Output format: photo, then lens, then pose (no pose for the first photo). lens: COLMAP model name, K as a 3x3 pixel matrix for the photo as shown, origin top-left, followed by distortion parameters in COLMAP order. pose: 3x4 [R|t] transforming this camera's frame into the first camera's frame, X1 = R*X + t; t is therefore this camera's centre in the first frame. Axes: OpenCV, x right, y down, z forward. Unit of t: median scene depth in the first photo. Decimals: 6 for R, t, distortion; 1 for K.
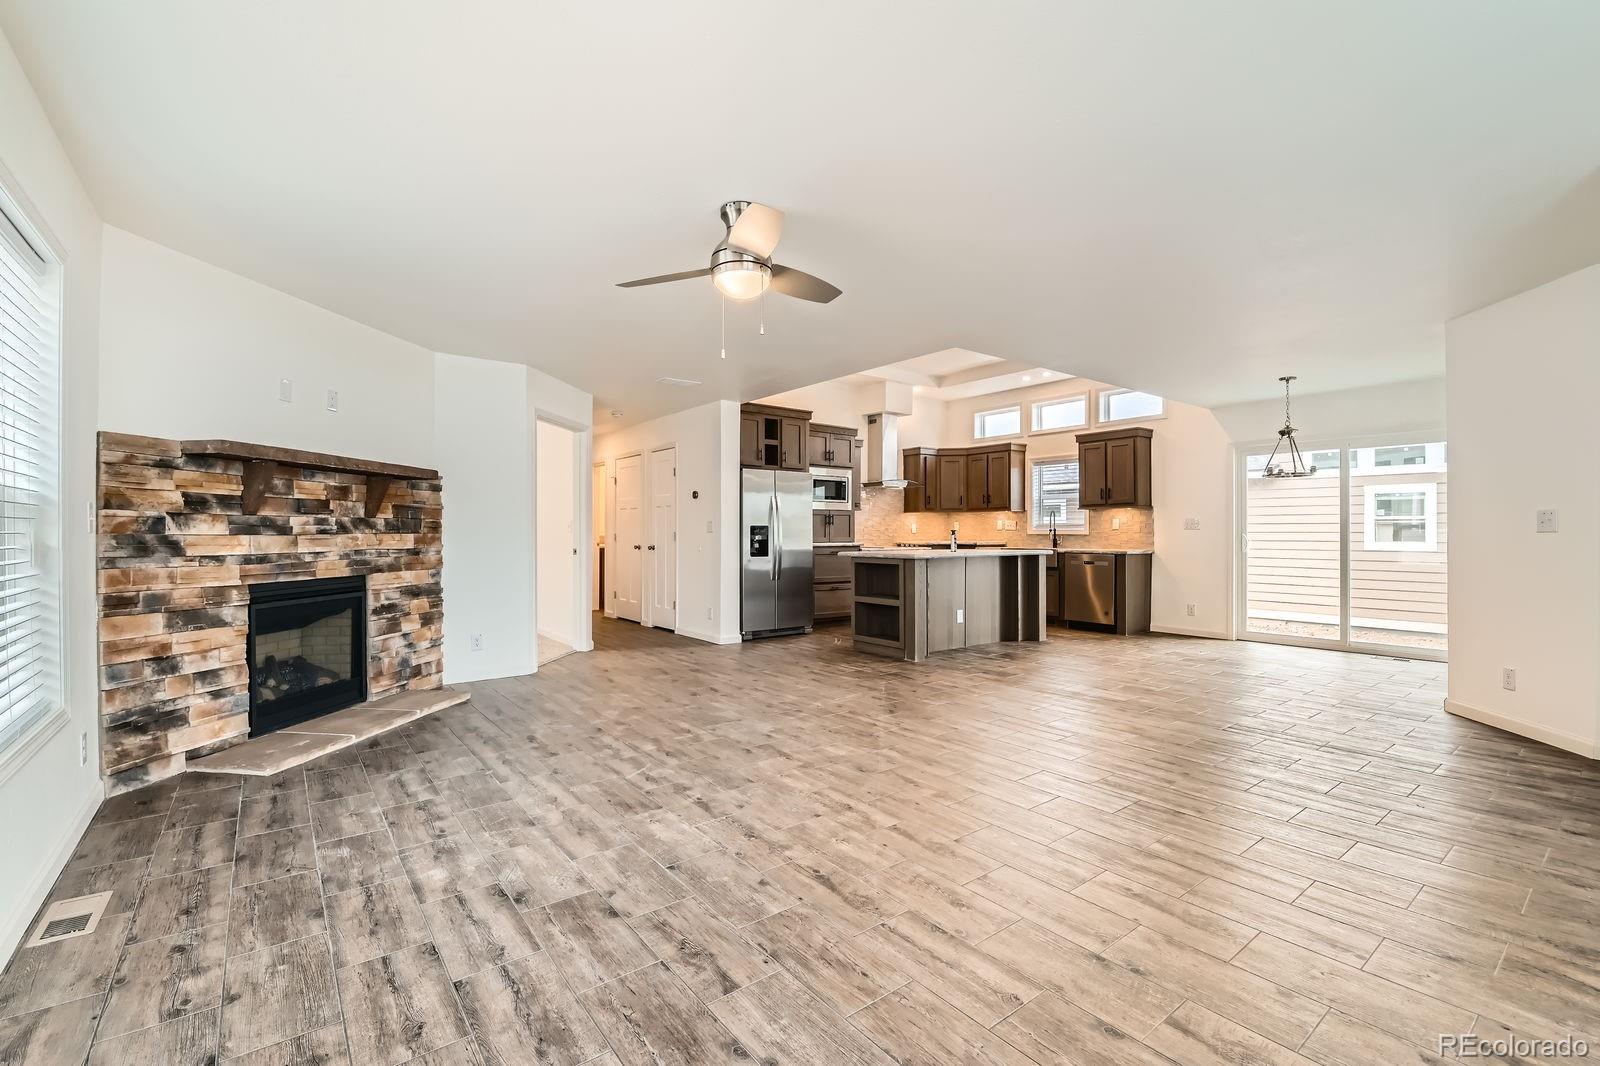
lens RADIAL K [[693.4, 0, 789.6], [0, 693.4, 532.8], [0, 0, 1]] dist [-0.002234, -0.005273]
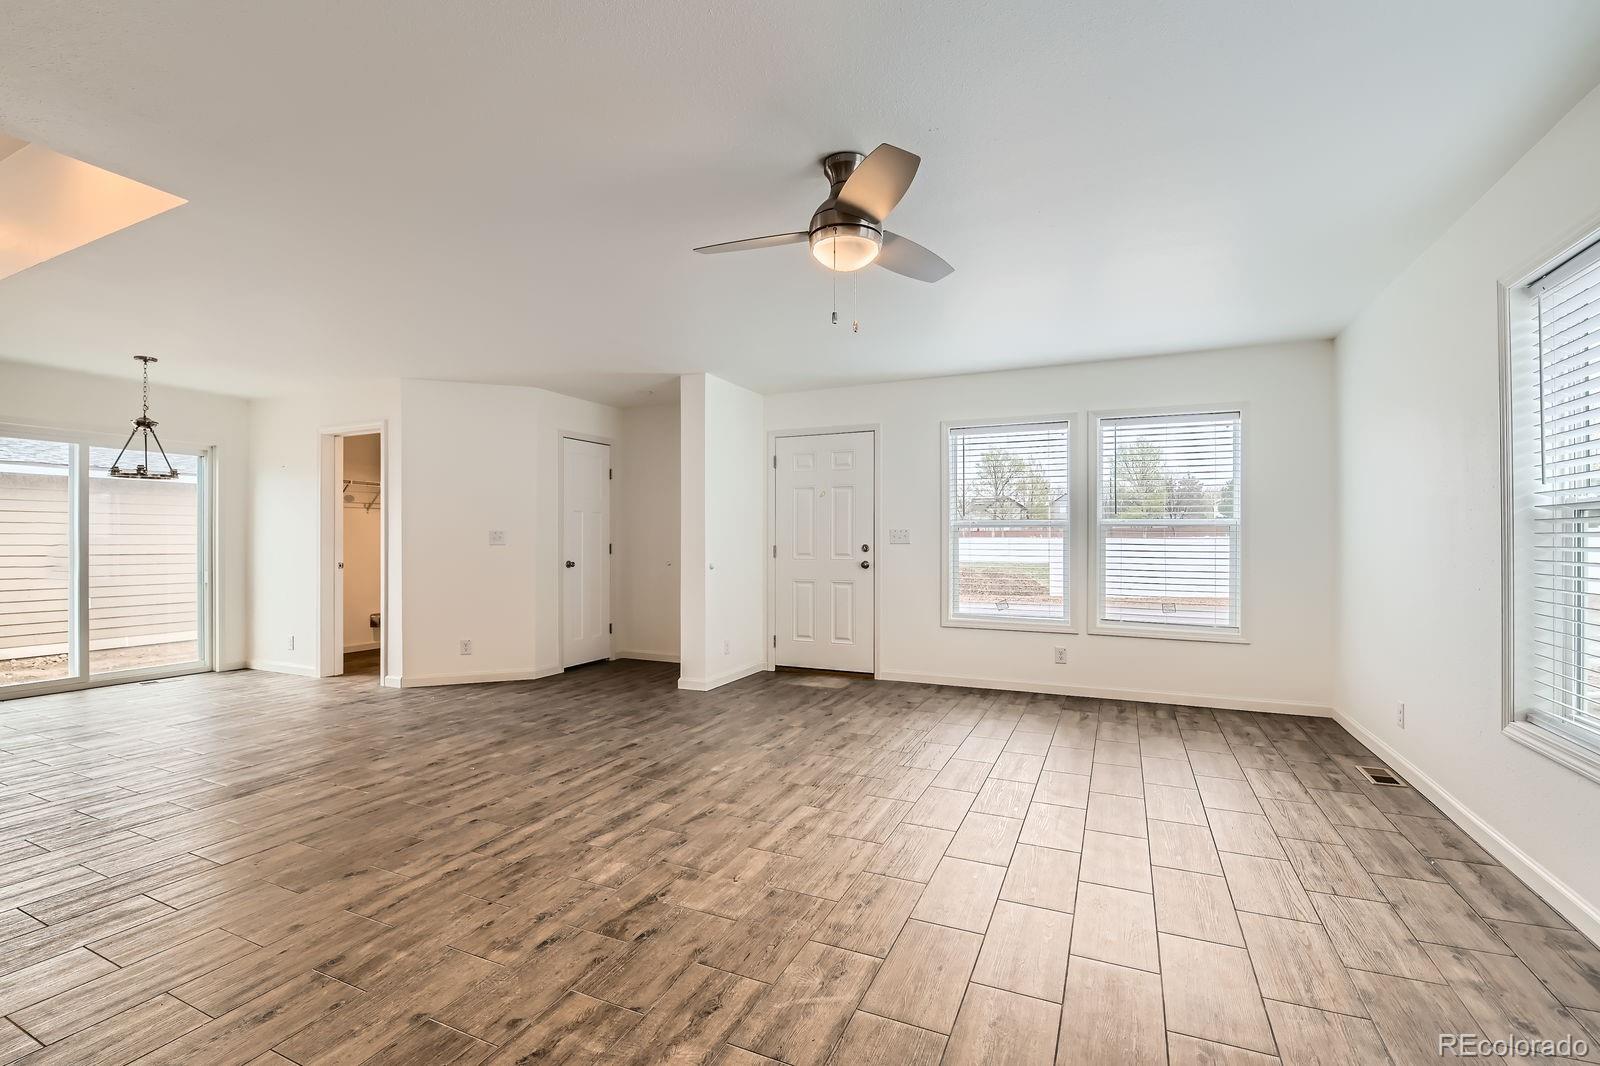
lens RADIAL K [[693.4, 0, 807.1], [0, 693.4, 538.0], [0, 0, 1]] dist [-0.002234, -0.005273]
pose [[-0.480945, 0.002706, 0.876747, -0.553794], [0.000360, 0.999996, -0.002889, -0.010813], [-0.876751, -0.001074, -0.480944, 1.022756]]
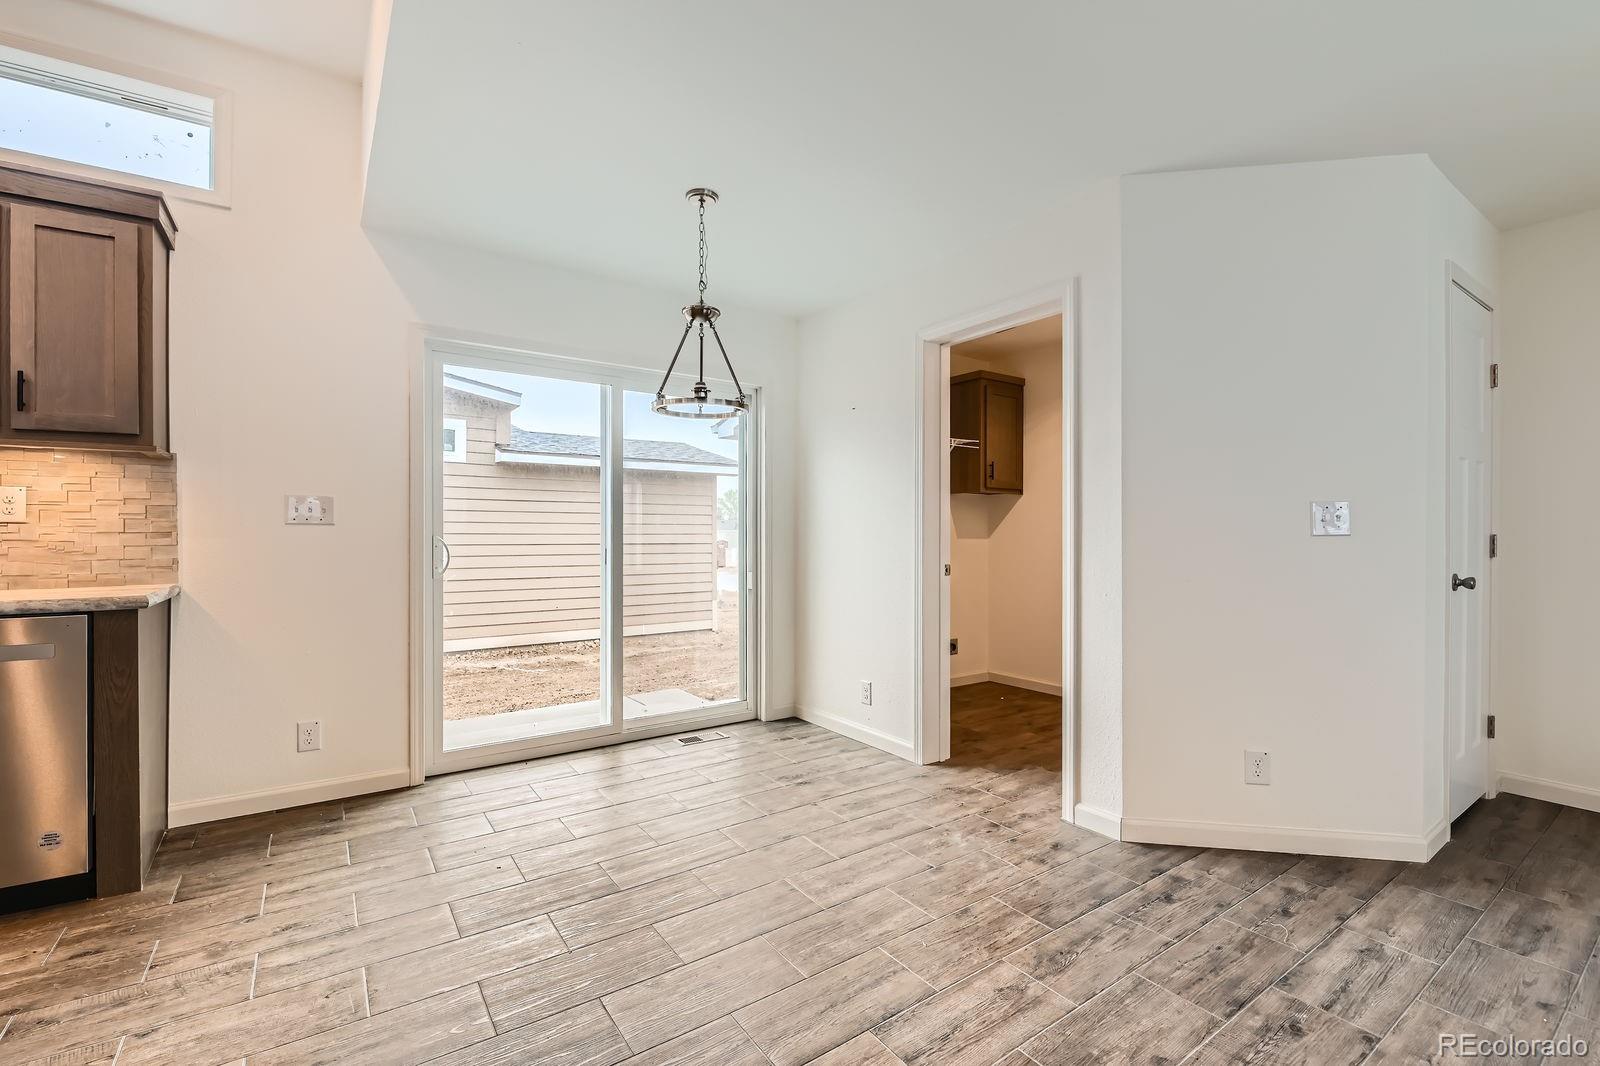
lens RADIAL K [[693.4, 0, 812.6], [0, 693.4, 533.9], [0, 0, 1]] dist [-0.002234, -0.005273]
pose [[0.022577, -0.006155, 0.999726, 0.388513], [0.000473, 0.999981, 0.006146, -0.005884], [-0.999745, 0.000334, 0.022579, 1.336582]]
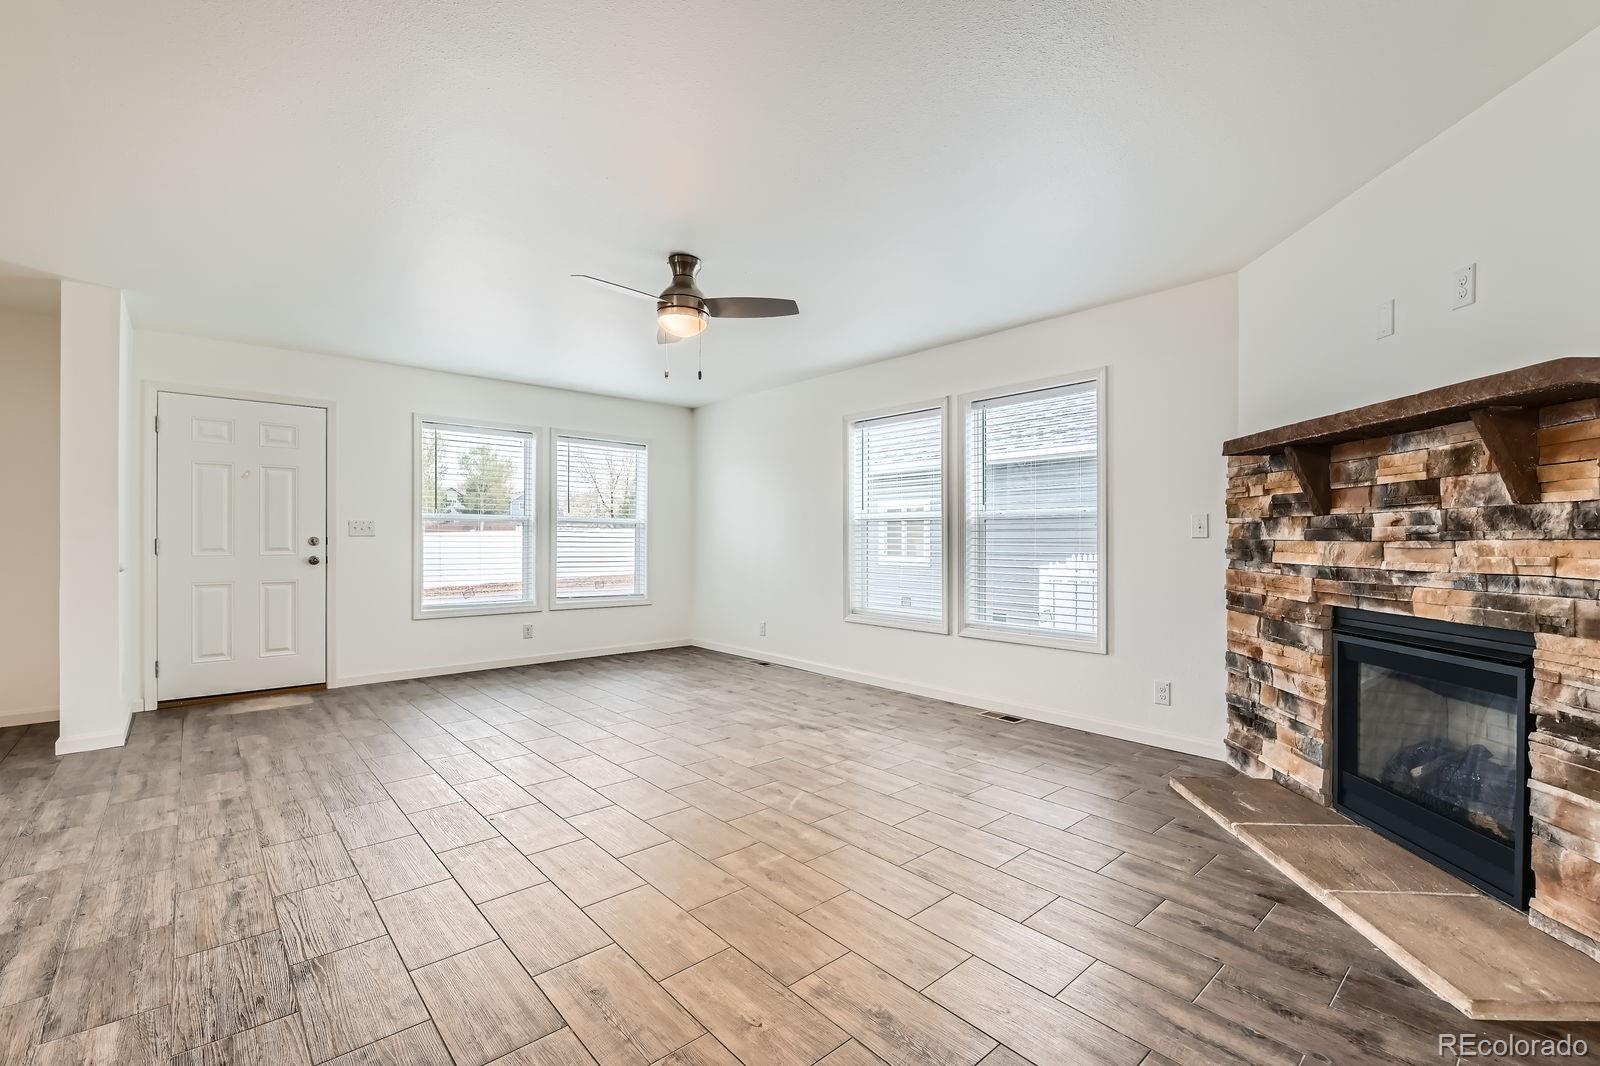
lens RADIAL K [[693.4, 0, 805.3], [0, 693.4, 537.7], [0, 0, 1]] dist [-0.002234, -0.005273]
pose [[-0.996276, -0.001549, -0.086207, -0.122046], [-0.001391, 0.999997, -0.001892, 0.001642], [0.086210, -0.001765, -0.996275, 1.541197]]
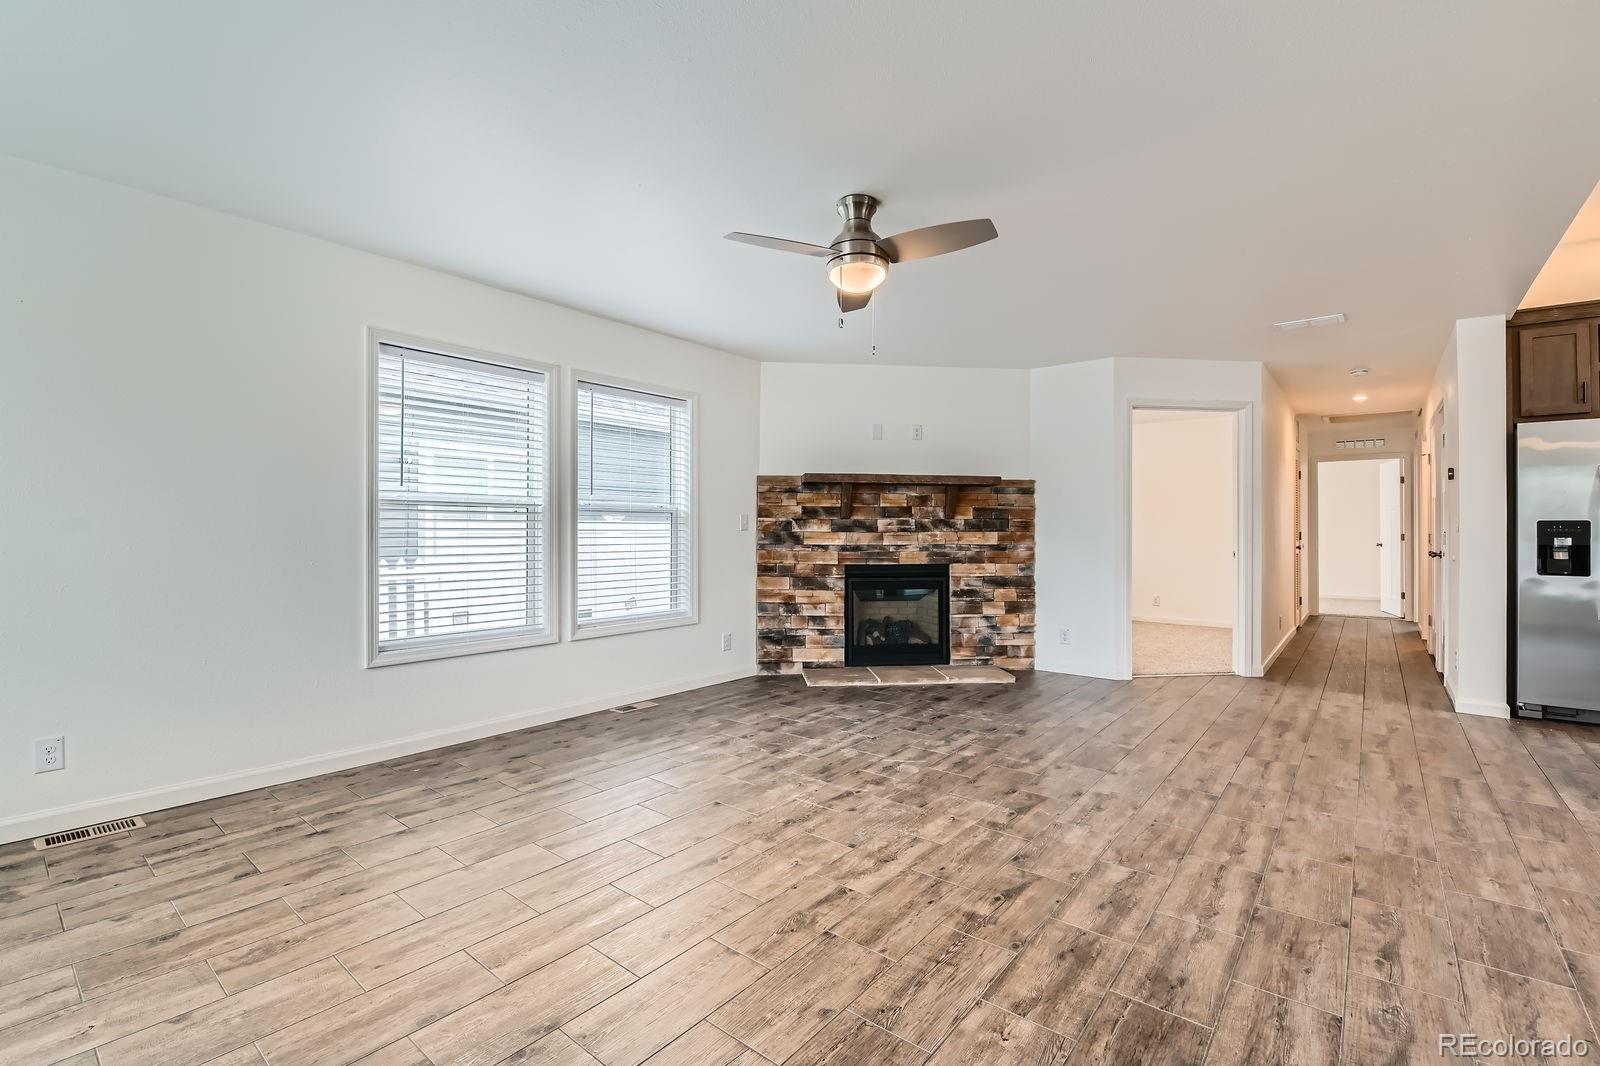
lens RADIAL K [[693.4, 0, 818.4], [0, 693.4, 528.9], [0, 0, 1]] dist [-0.002234, -0.005273]
pose [[0.255866, 0.000290, -0.966712, 0.610922], [-0.003314, 0.999994, -0.000578, -0.002647], [0.966706, 0.003352, 0.255866, 0.492945]]
